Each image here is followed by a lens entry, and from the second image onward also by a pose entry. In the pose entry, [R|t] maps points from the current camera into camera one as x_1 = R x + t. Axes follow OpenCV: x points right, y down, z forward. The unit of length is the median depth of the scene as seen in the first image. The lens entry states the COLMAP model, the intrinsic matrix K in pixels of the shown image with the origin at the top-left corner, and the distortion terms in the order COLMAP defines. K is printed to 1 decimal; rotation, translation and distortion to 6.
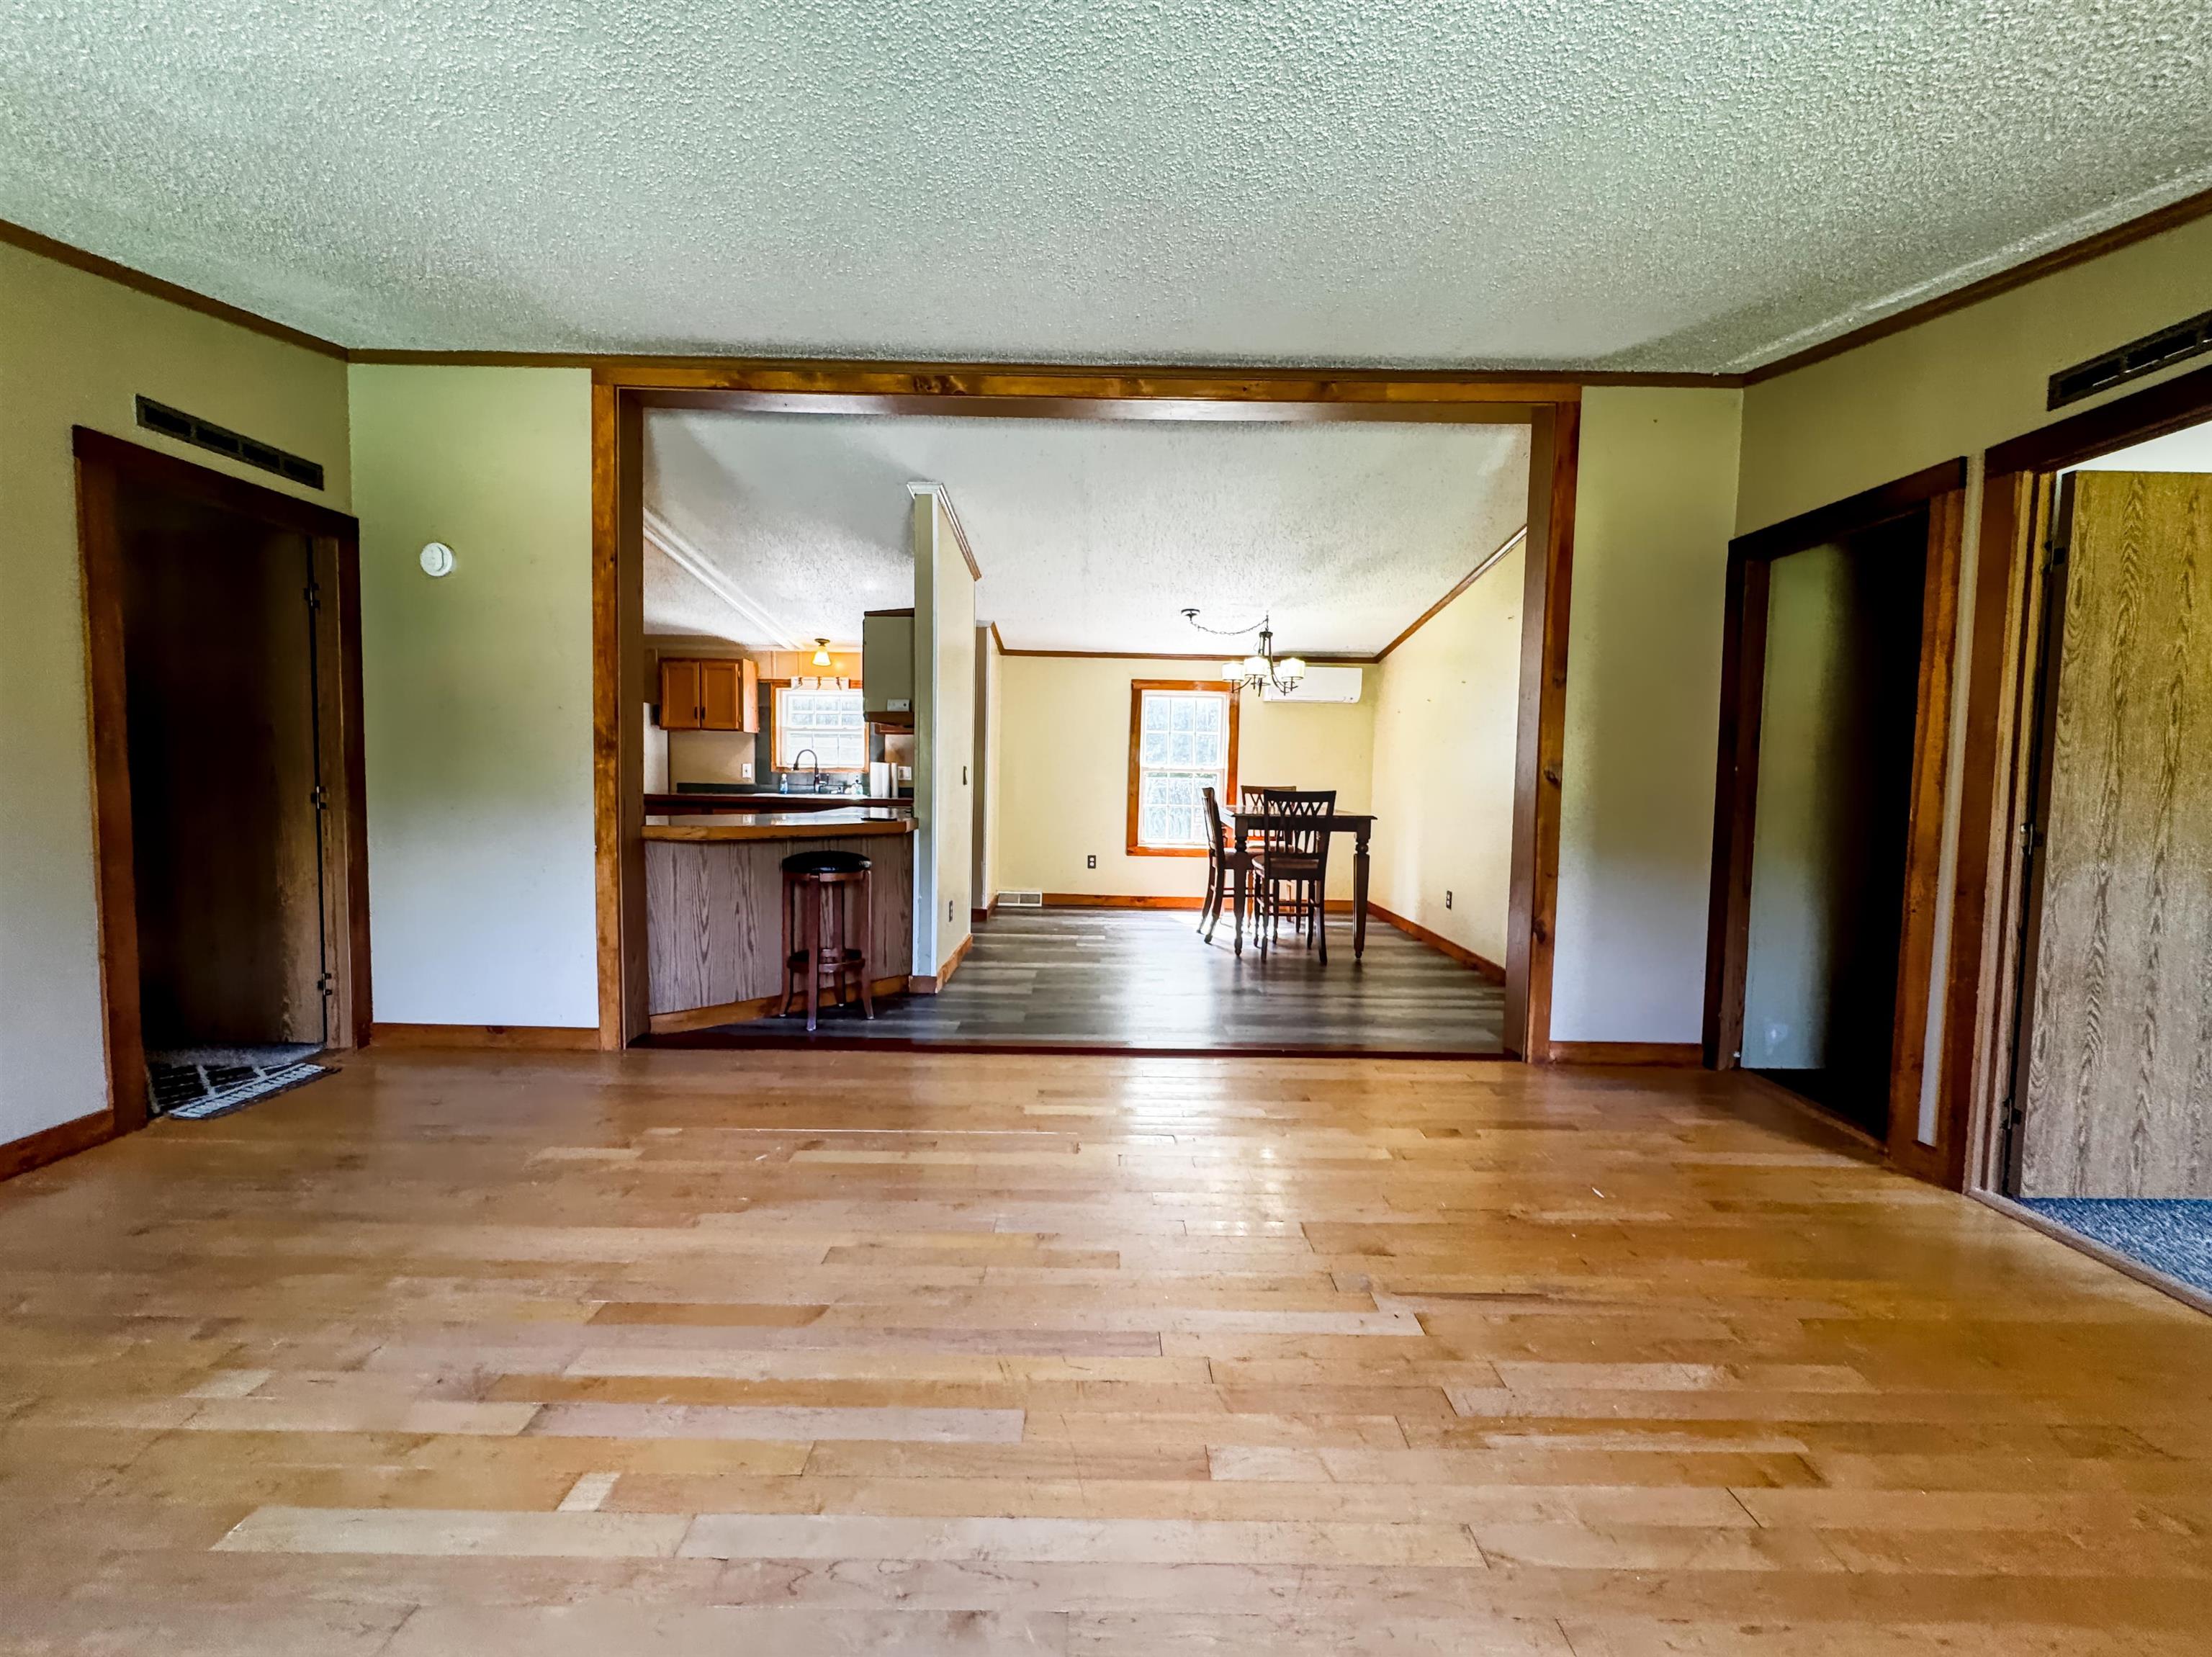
lens RADIAL K [[882.5, 0, 1106.0], [0, 882.5, 828.5], [0, 0, 1]] dist [-0.003454, 0.000116]
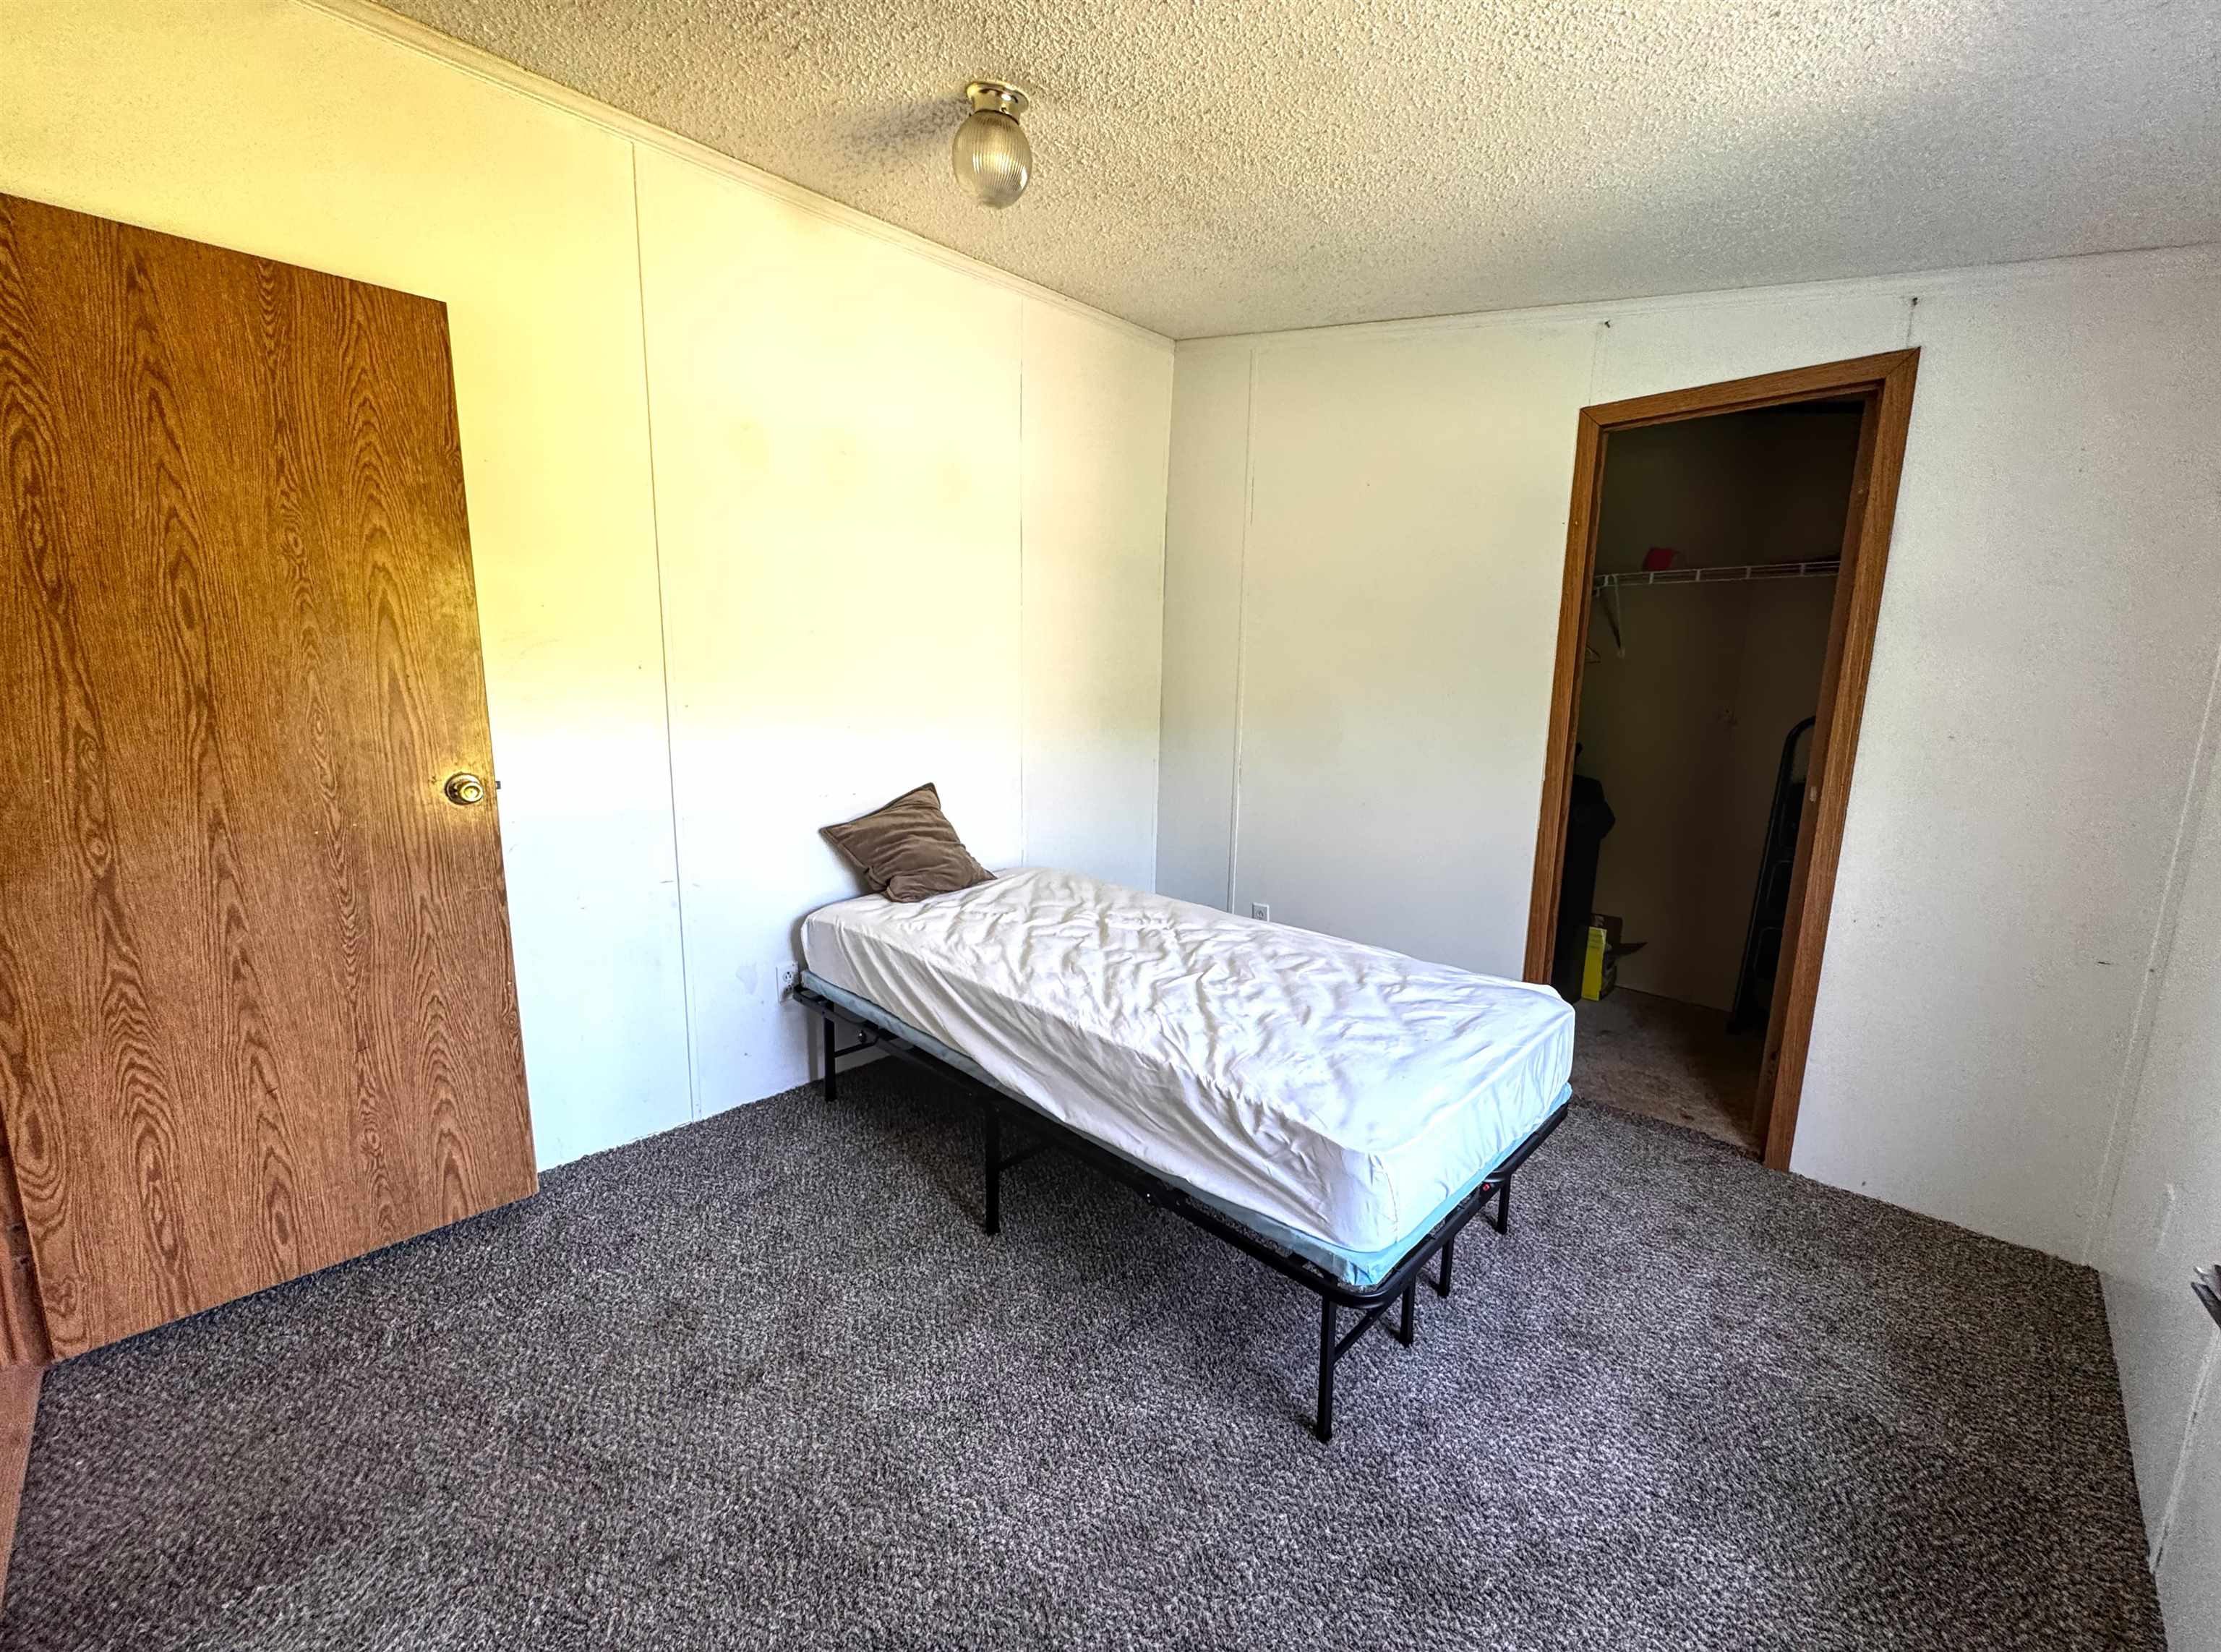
lens RADIAL K [[889.4, 0, 1110.5], [0, 889.4, 826.0], [0, 0, 1]] dist [-0.001085, 0.000200]
pose [[0.701306, -0.127168, 0.701426, 0.837418], [0.037079, 0.989135, 0.142258, -0.027296], [-0.711896, -0.073758, 0.698401, 0.007801]]
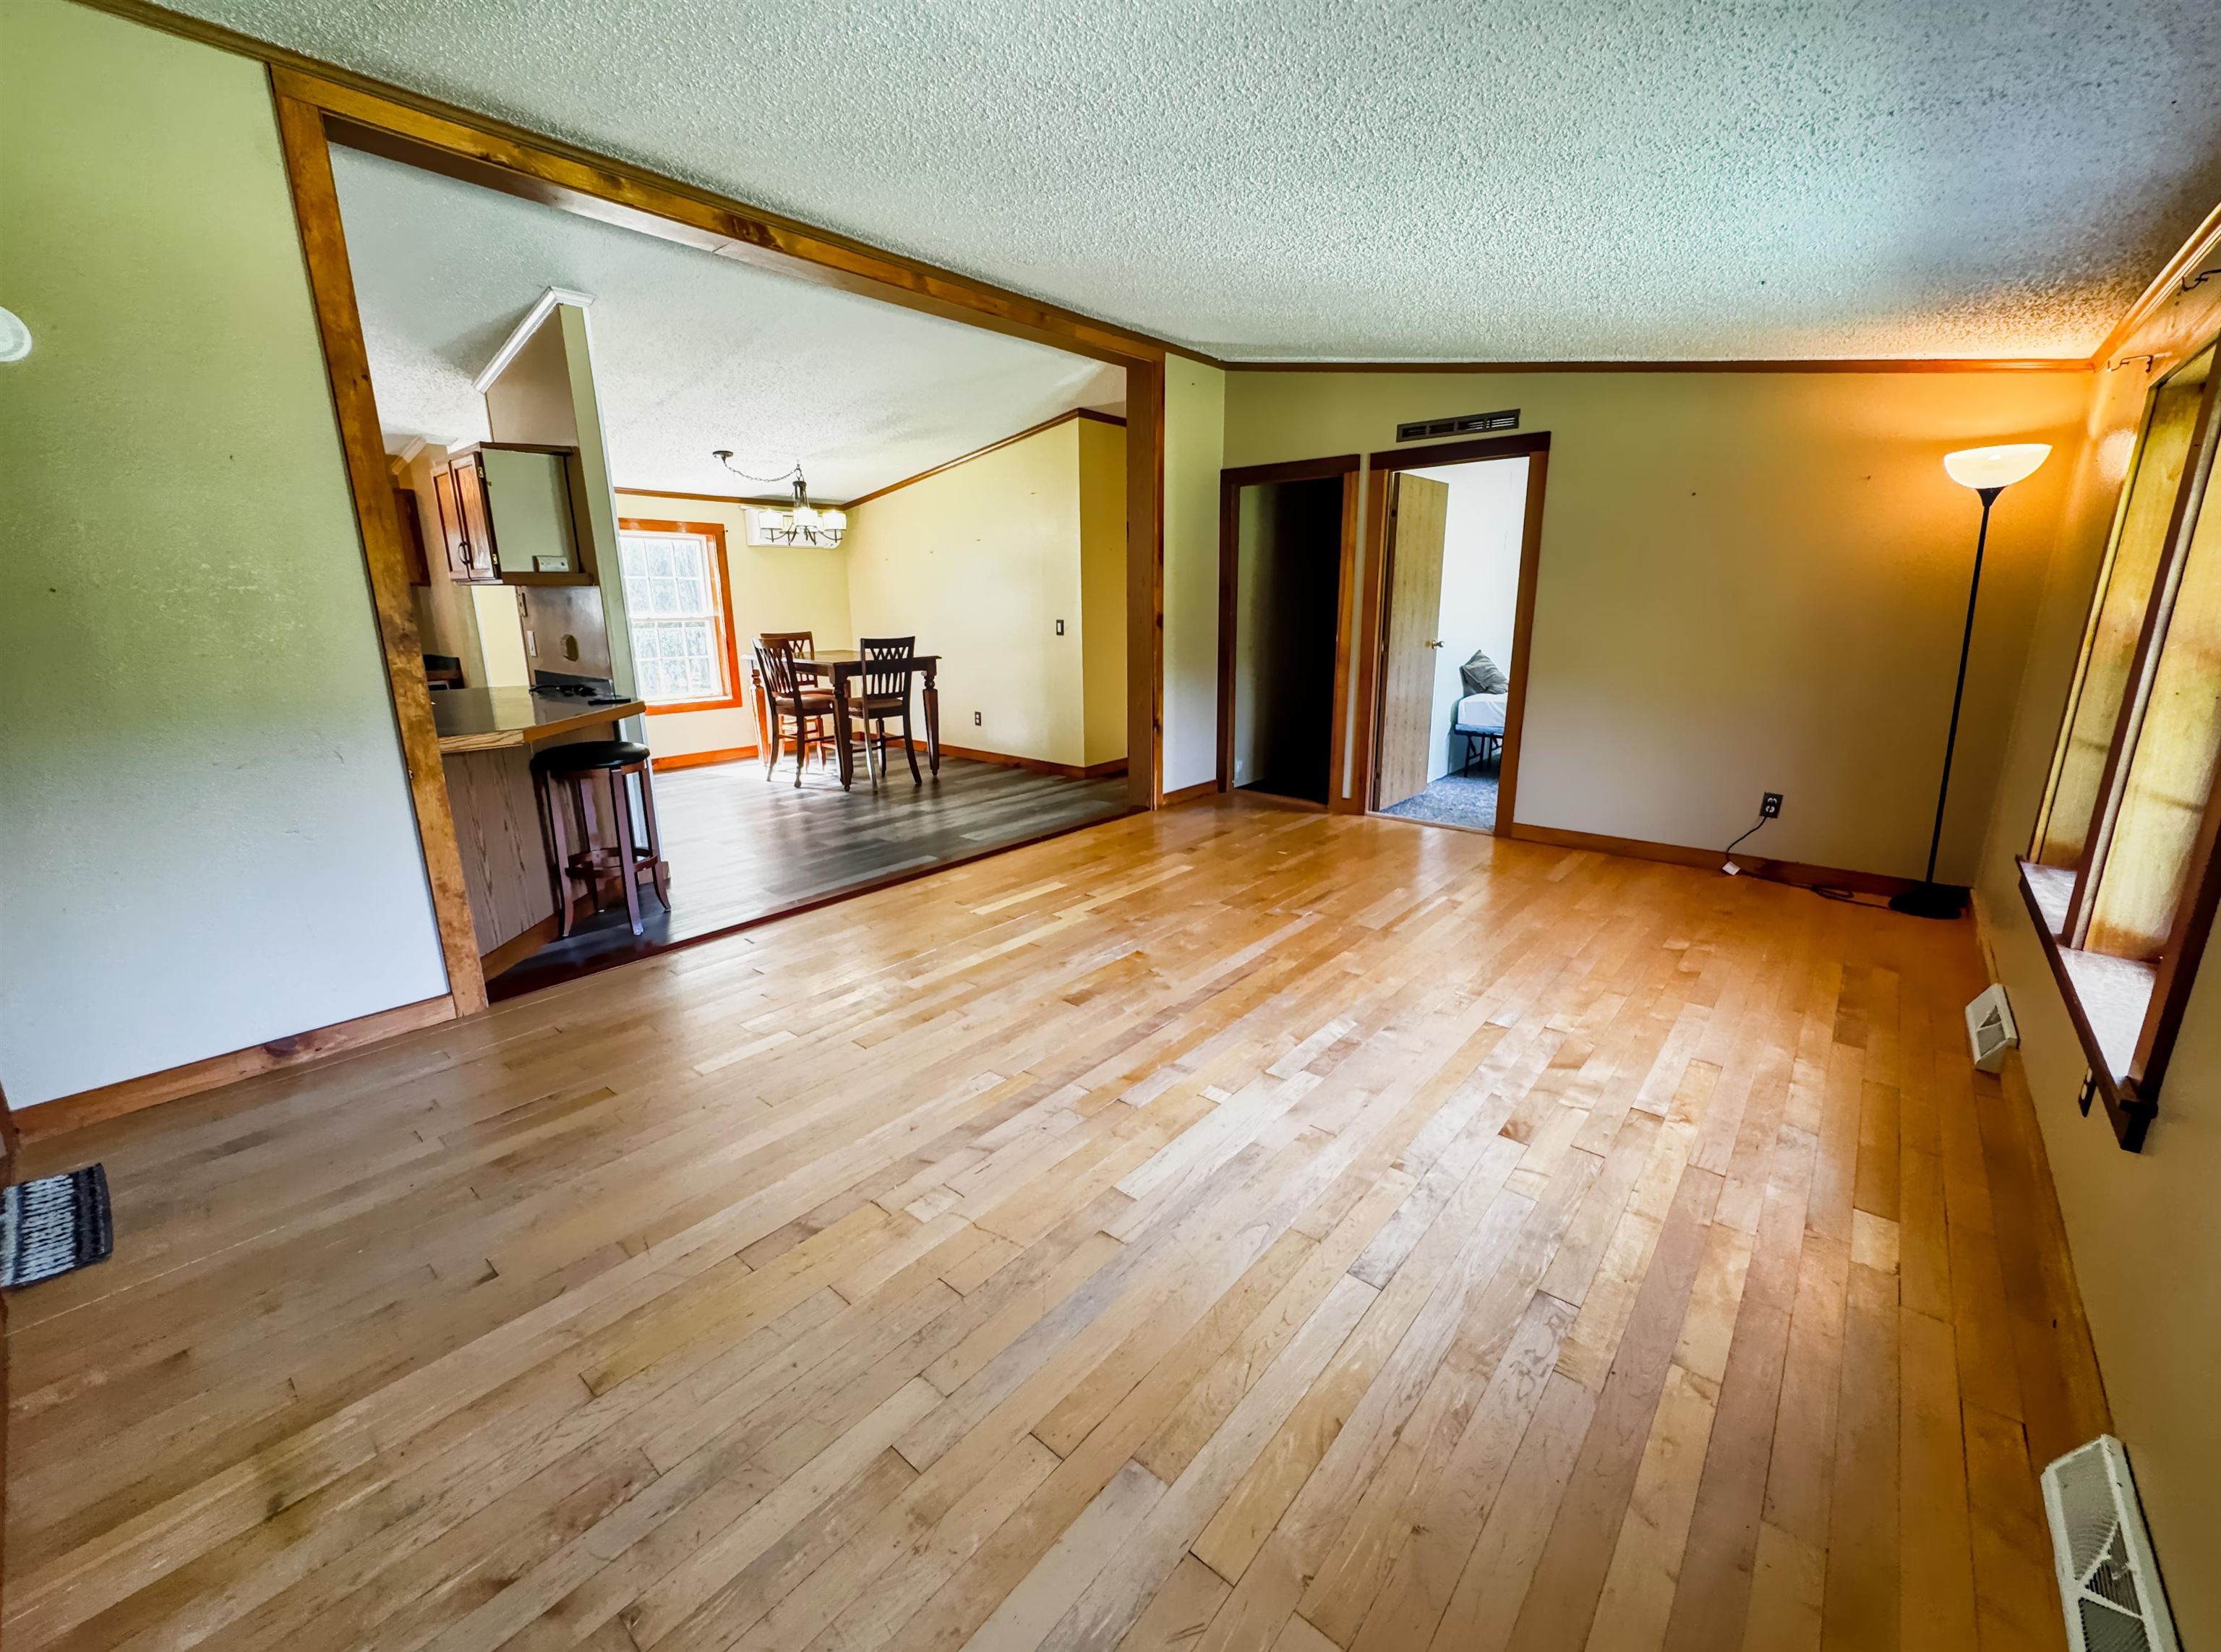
lens RADIAL K [[889.4, 0, 1110.5], [0, 889.4, 826.0], [0, 0, 1]] dist [-0.001085, 0.000200]
pose [[0.655249, -0.210039, 0.725626, -0.754219], [0.068357, 0.973113, 0.219949, -0.062717], [-0.752314, -0.094519, 0.651989, 0.024351]]
